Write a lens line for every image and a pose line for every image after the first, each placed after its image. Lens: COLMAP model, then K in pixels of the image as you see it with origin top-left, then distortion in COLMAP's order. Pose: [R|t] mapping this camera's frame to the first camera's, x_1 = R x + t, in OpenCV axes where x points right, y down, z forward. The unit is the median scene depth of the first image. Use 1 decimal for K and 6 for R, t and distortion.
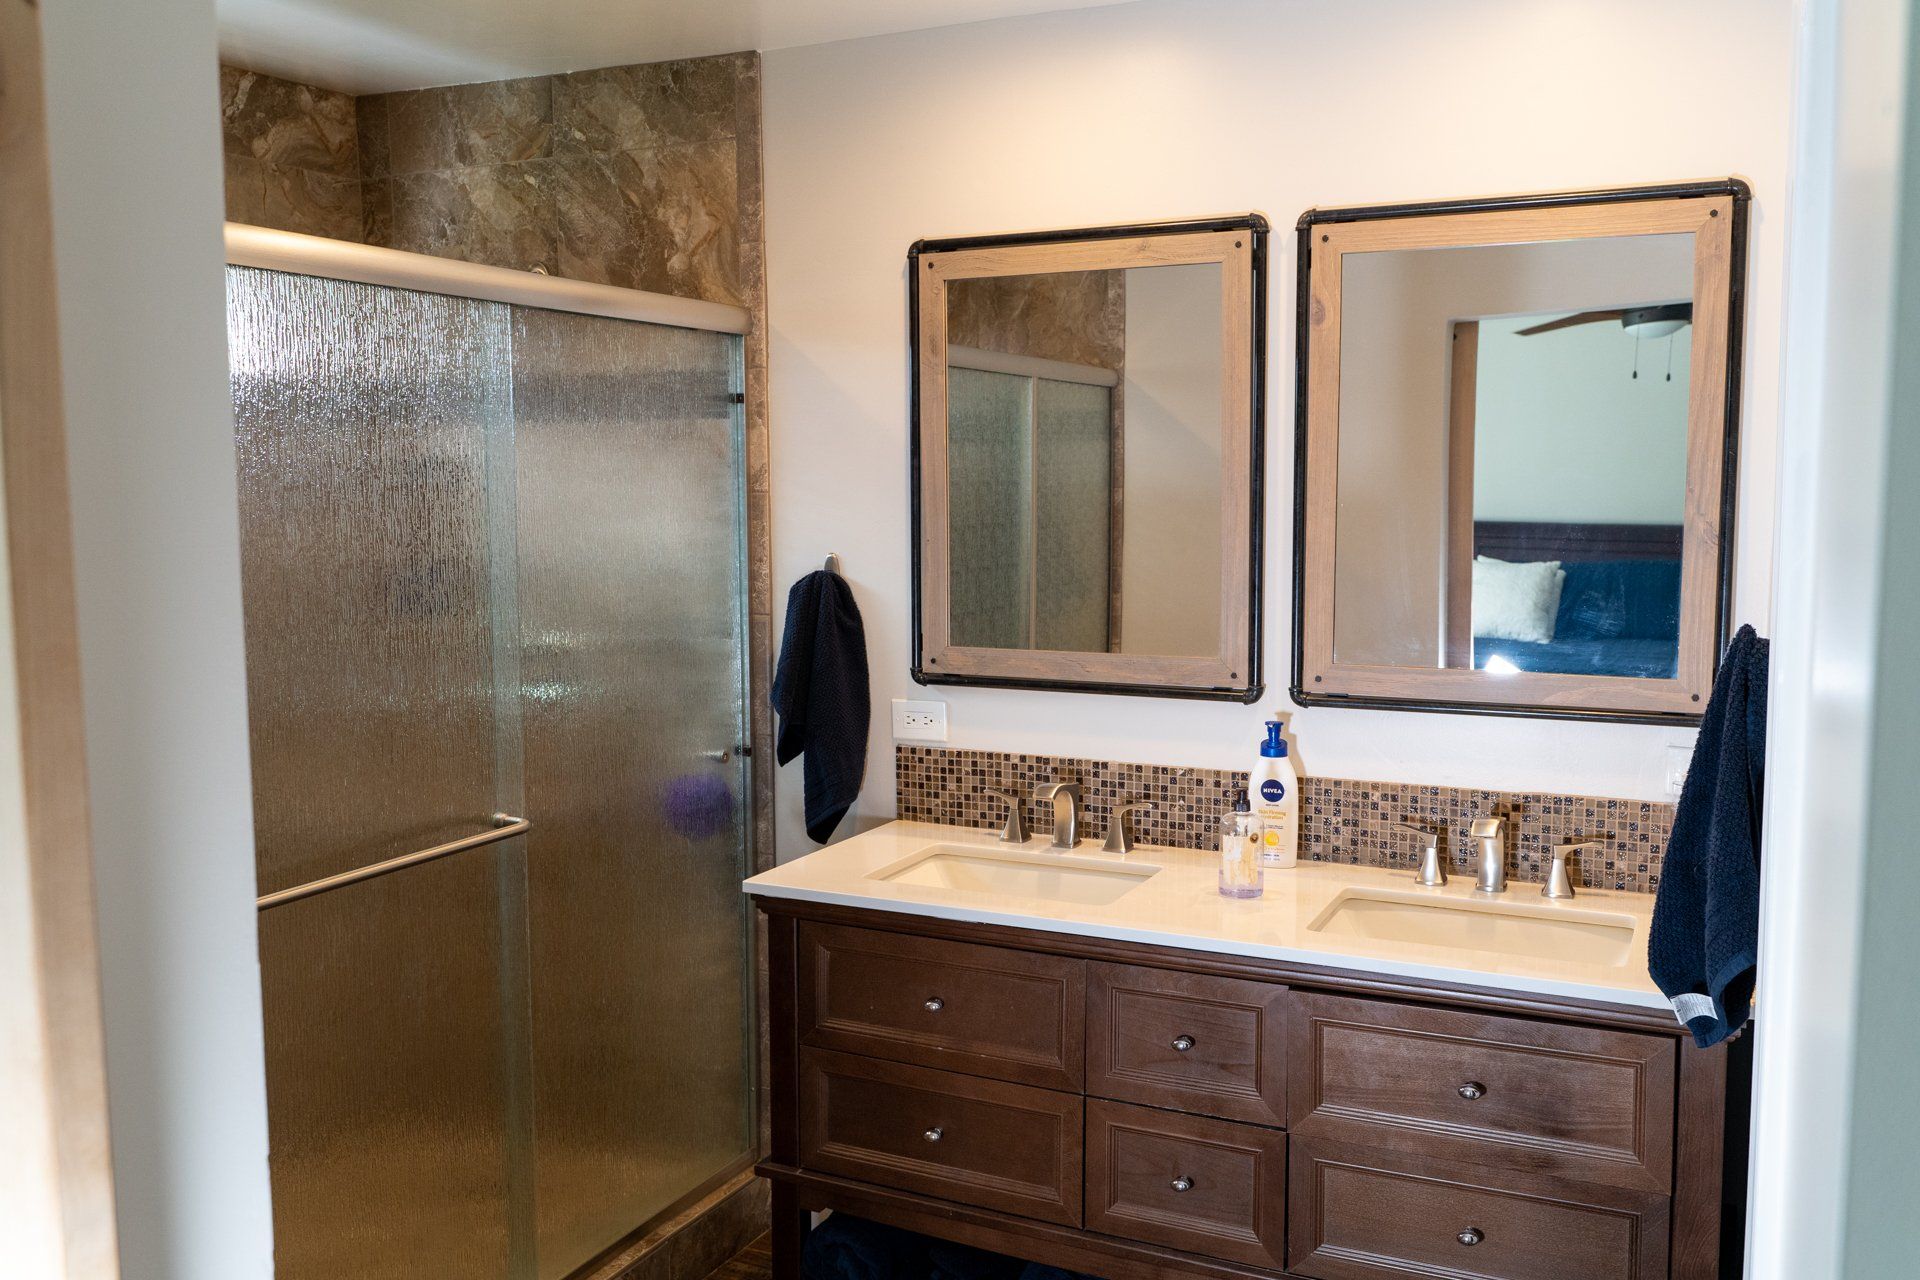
lens RADIAL K [[1640.5, 0, 967.2], [0, 1640.5, 647.0], [0, 0, 1]] dist [-0.001249, 0.000804]
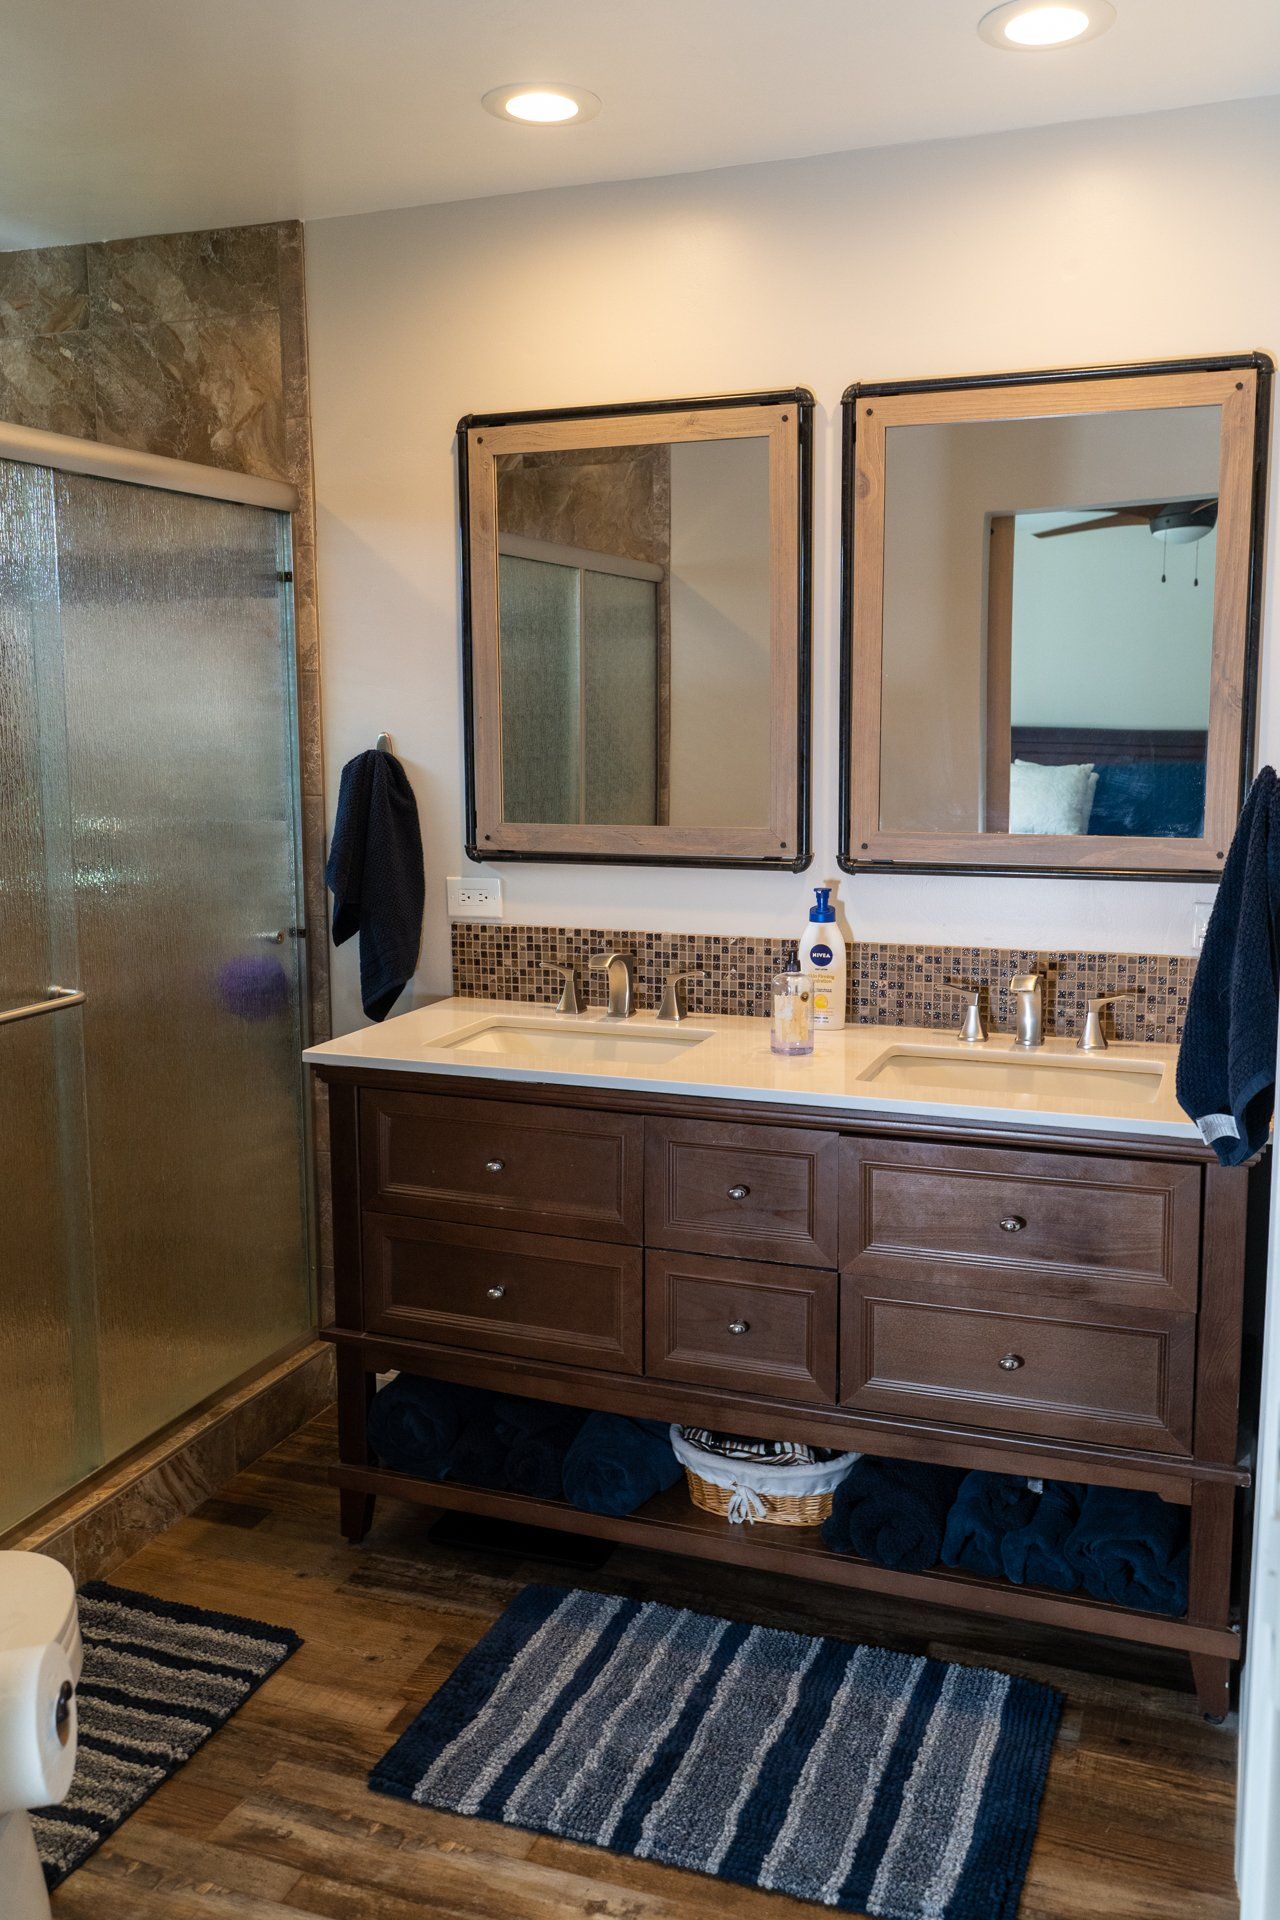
lens RADIAL K [[1640.5, 0, 636.2], [0, 1640.5, 934.5], [0, 0, 1]] dist [-0.001249, 0.000804]
pose [[0.997036, -0.013300, 0.075784, -0.006797], [0.010332, 0.999169, 0.039416, 0.029010], [-0.076246, -0.038516, 0.996345, -0.014756]]
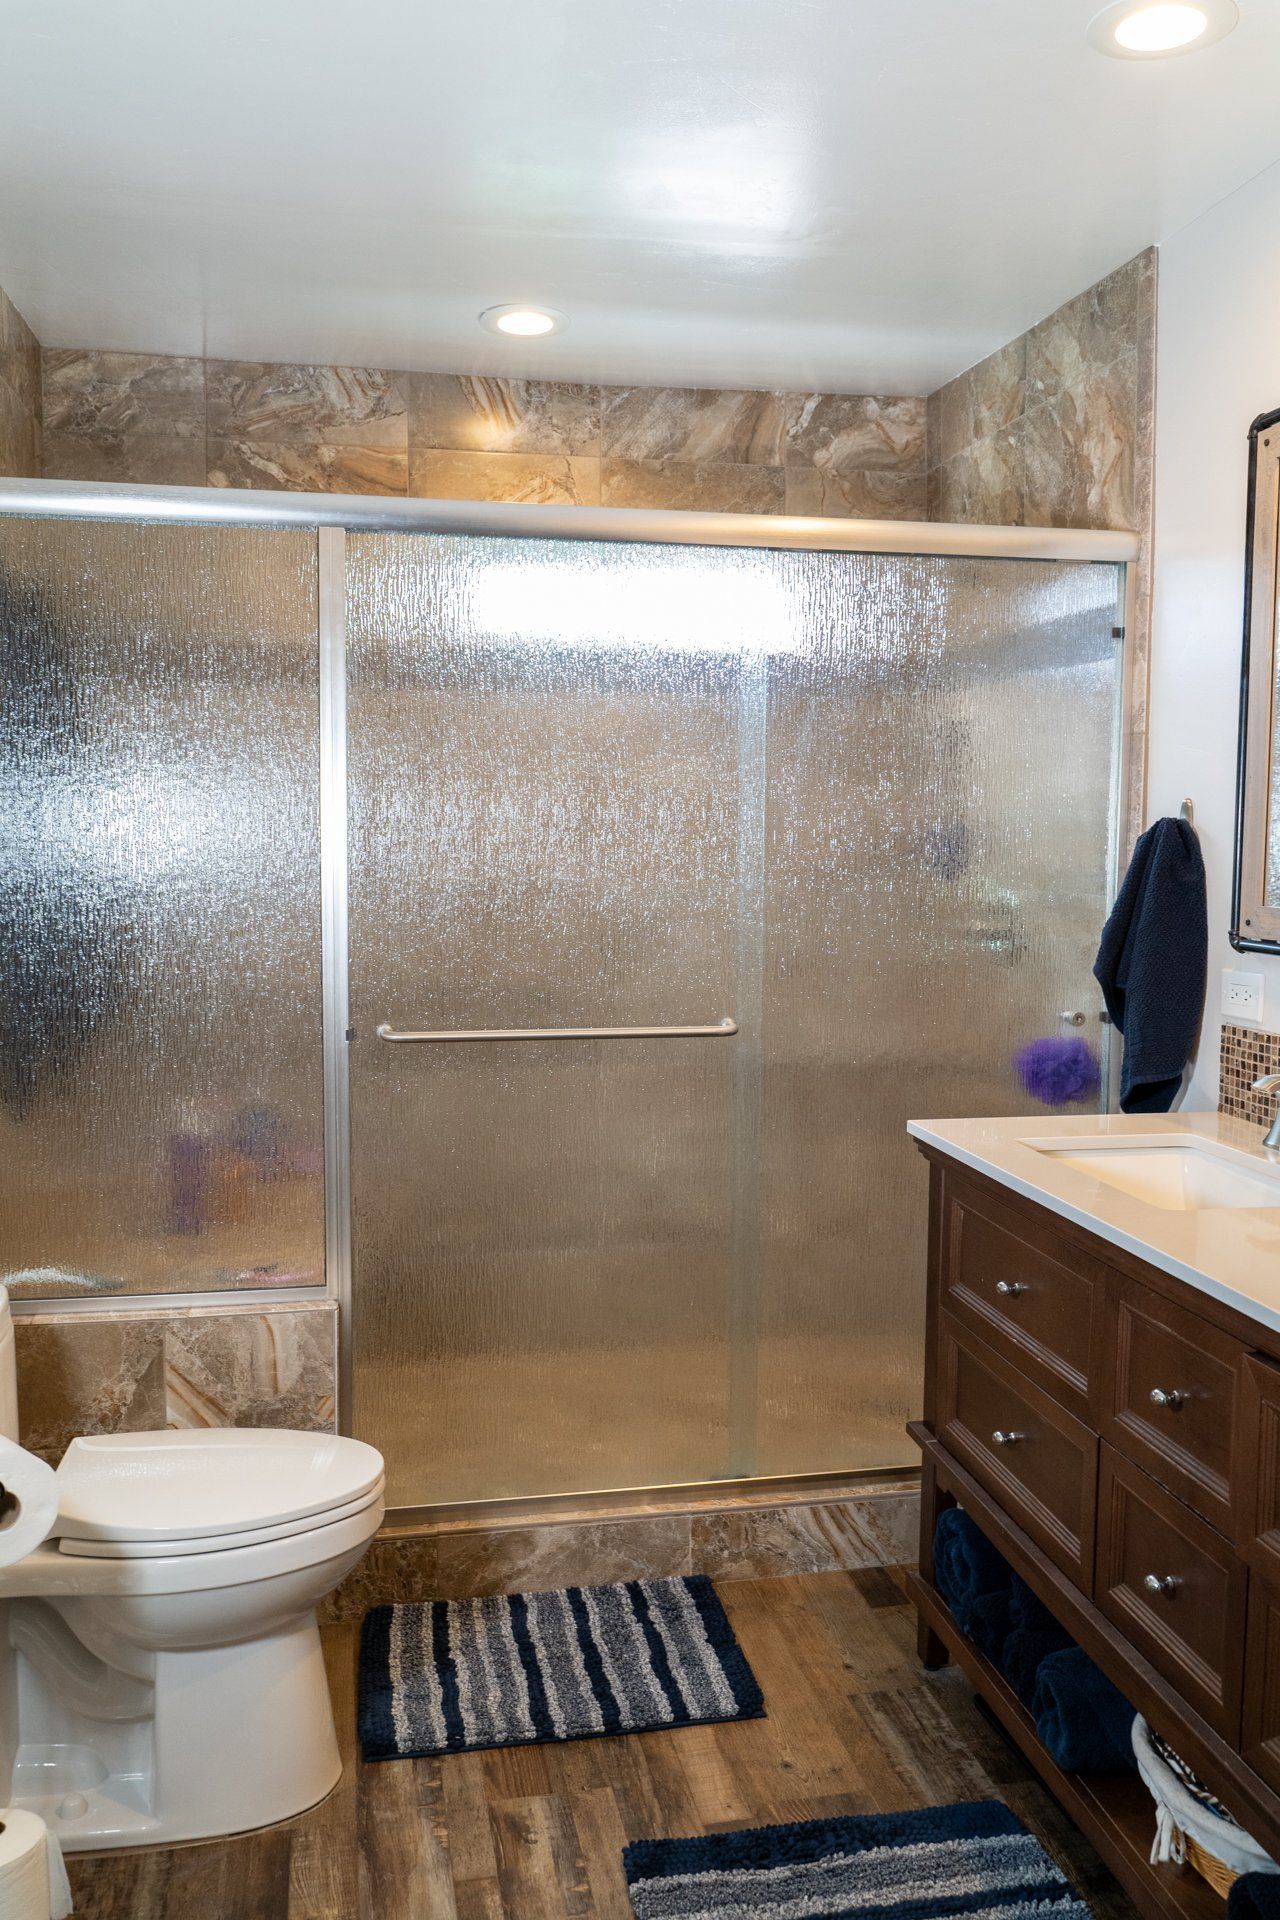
lens RADIAL K [[1536.5, 0, 640.0], [0, 1536.5, 960.0], [0, 0, 1]] dist [0.000927, -0.000506]
pose [[0.590175, 0.075010, -0.803783, 0.421846], [-0.091415, 0.995479, 0.025778, 0.035146], [0.802083, 0.058264, 0.594364, 0.291543]]
